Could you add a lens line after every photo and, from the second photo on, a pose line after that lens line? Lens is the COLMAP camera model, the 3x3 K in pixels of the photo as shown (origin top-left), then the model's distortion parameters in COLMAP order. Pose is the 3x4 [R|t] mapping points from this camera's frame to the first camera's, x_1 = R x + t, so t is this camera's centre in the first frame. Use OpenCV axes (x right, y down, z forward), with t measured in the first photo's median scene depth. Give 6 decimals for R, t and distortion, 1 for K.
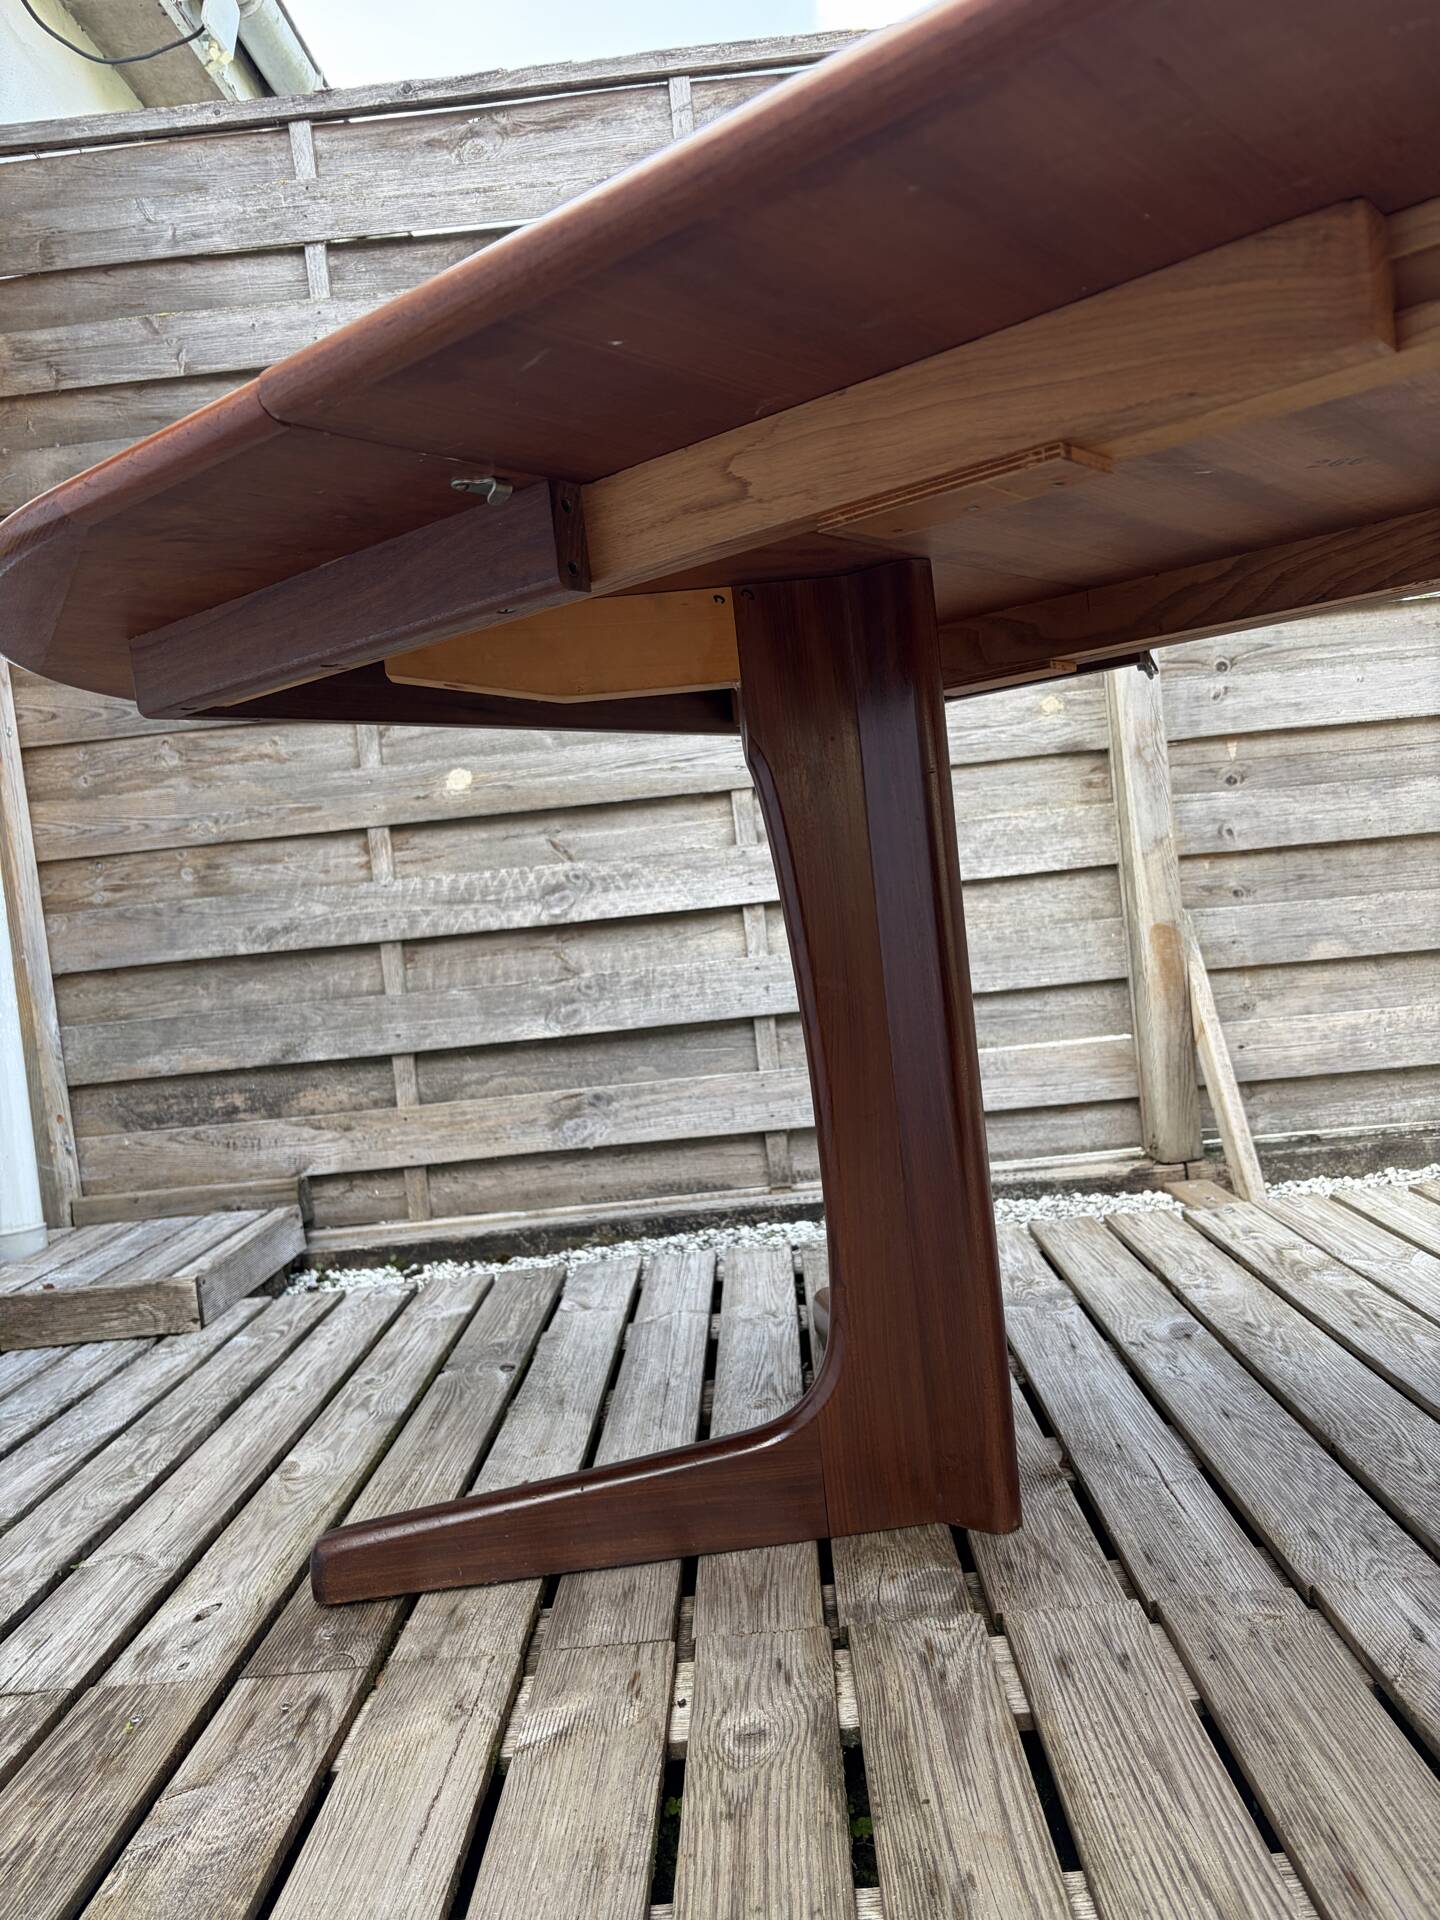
lens RADIAL K [[1460.5, 0, 724.1], [0, 1460.5, 960.5], [0, 0, 1]] dist [0.038542, -0.038749]
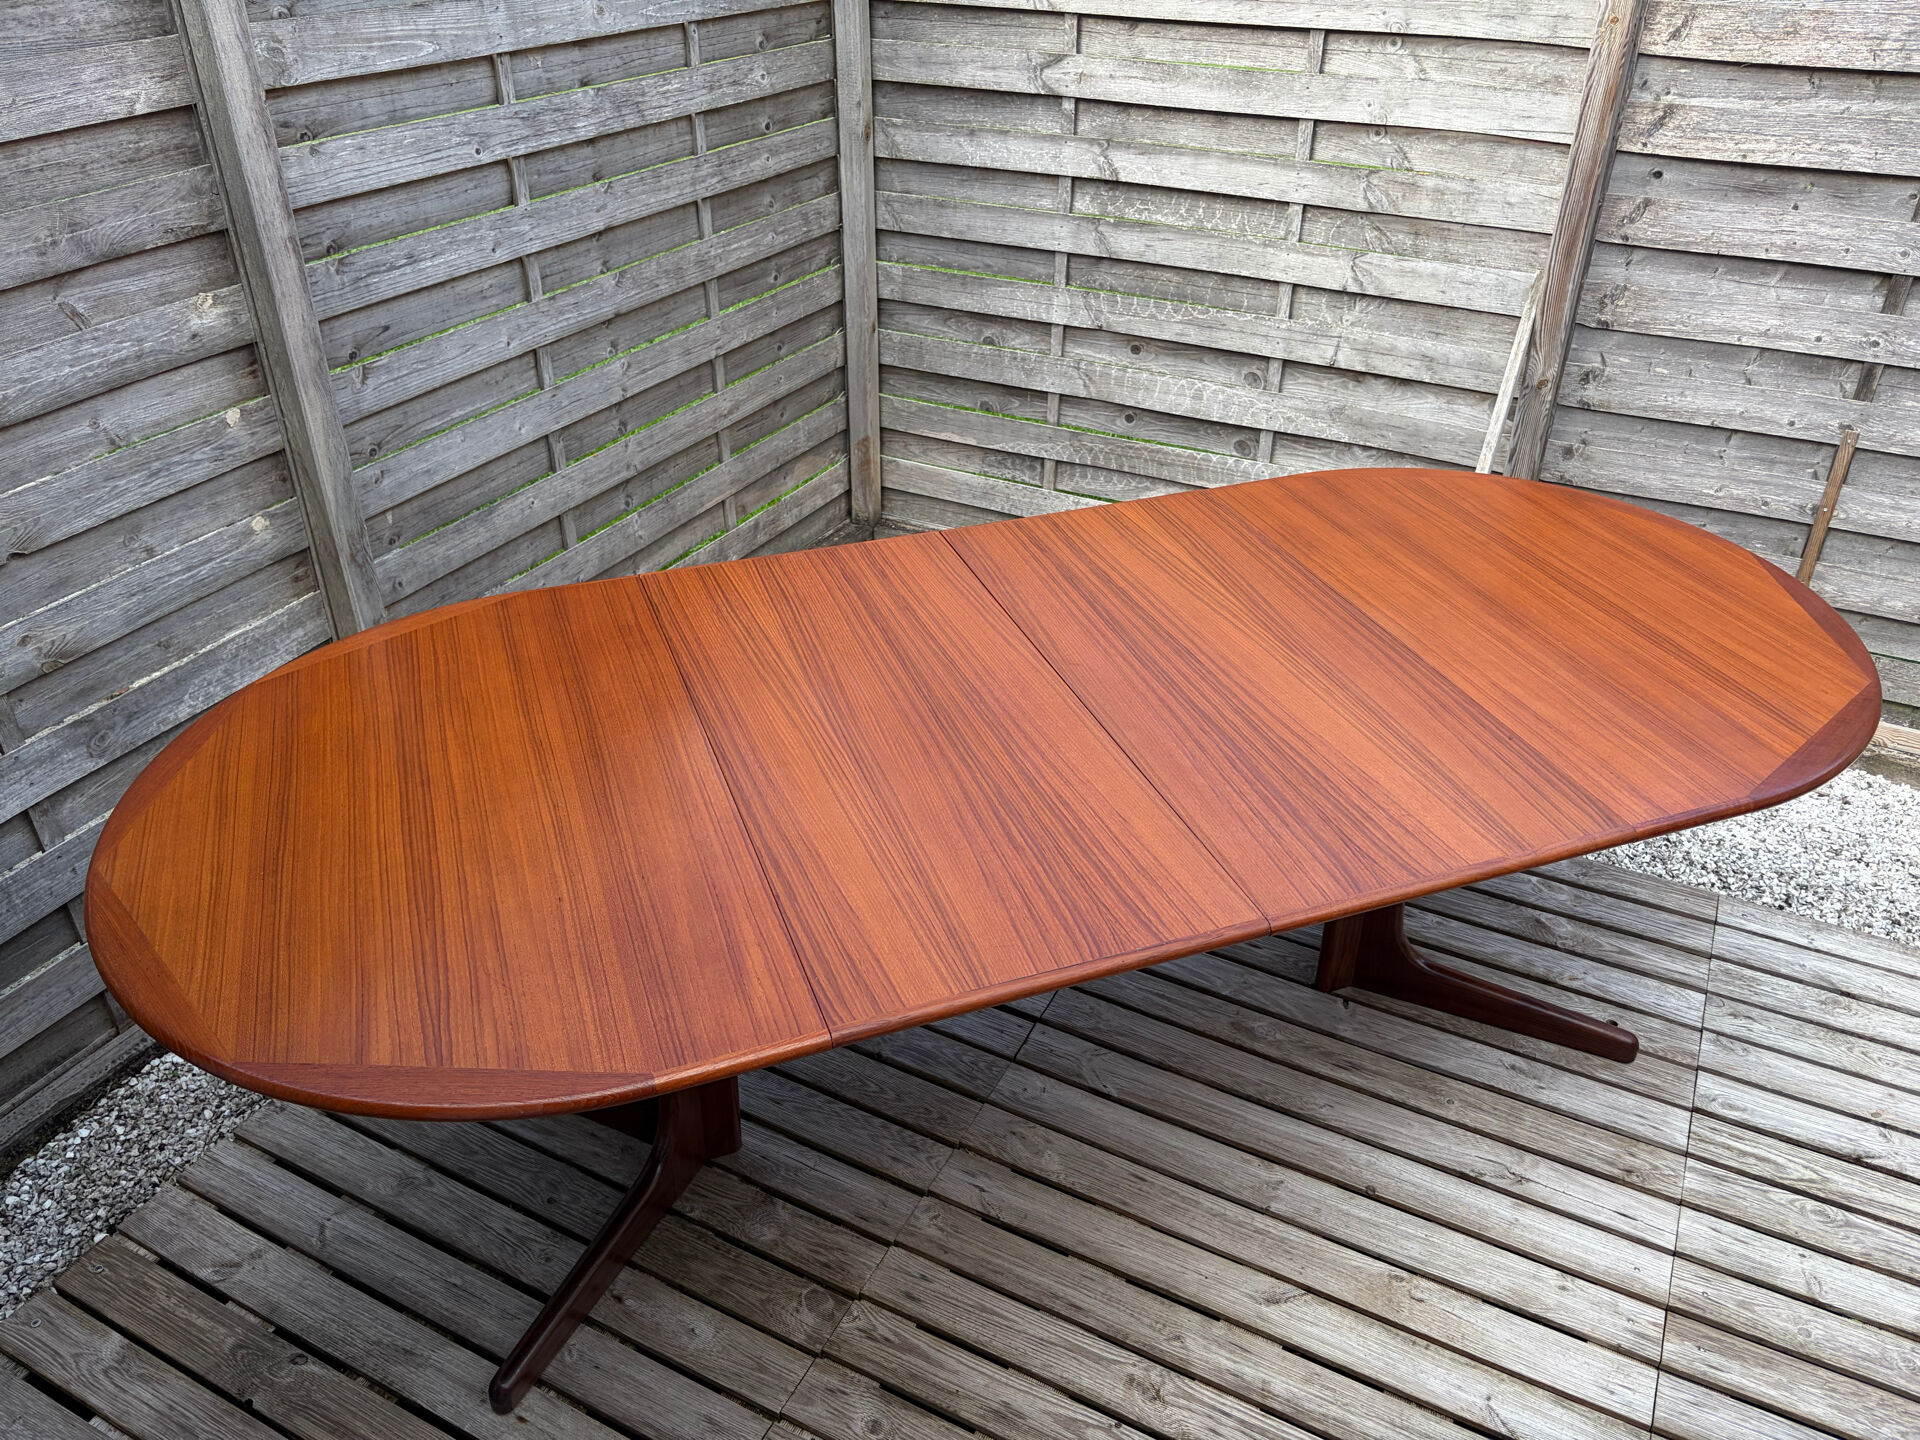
lens RADIAL K [[1460.5, 0, 955.7], [0, 1460.5, 717.9], [0, 0, 1]] dist [0.038542, -0.038749]
pose [[0.429813, -0.387147, 0.815707, -0.497721], [-0.014868, 0.900255, 0.435109, -0.527431], [-0.902795, -0.199144, 0.381186, 0.096379]]
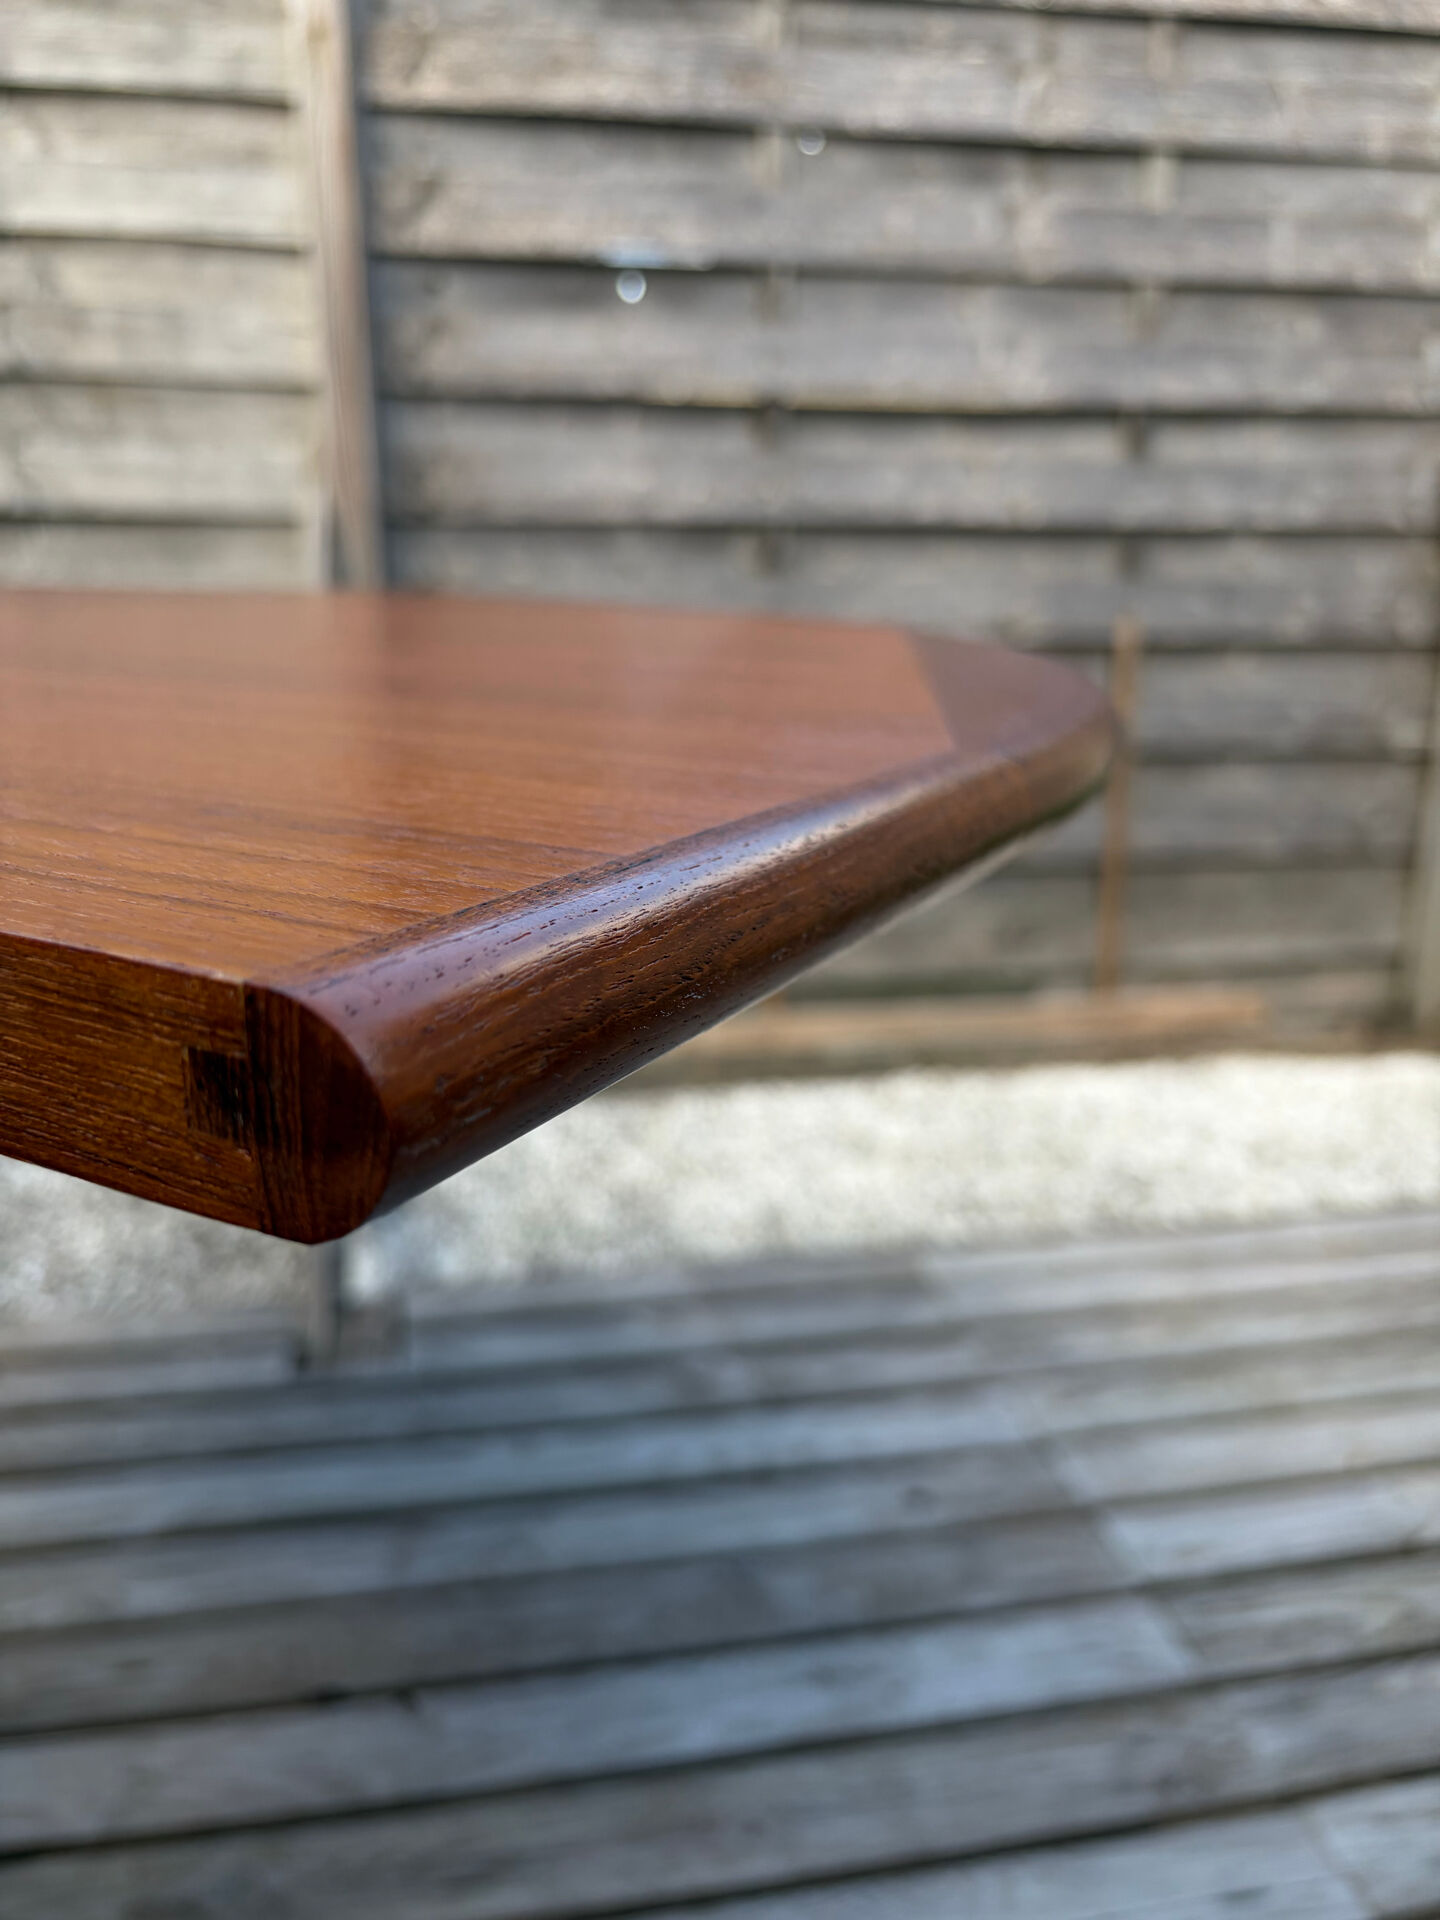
lens RADIAL K [[1556.7, 0, 714.7], [0, 1556.7, 953.0], [0, 0, 1]] dist [-0.016126, -0.002442]
pose [[-0.217290, -0.144626, 0.965333, 0.029002], [0.060309, 0.985084, 0.161160, -0.136674], [-0.974242, 0.093237, -0.205326, 0.196600]]
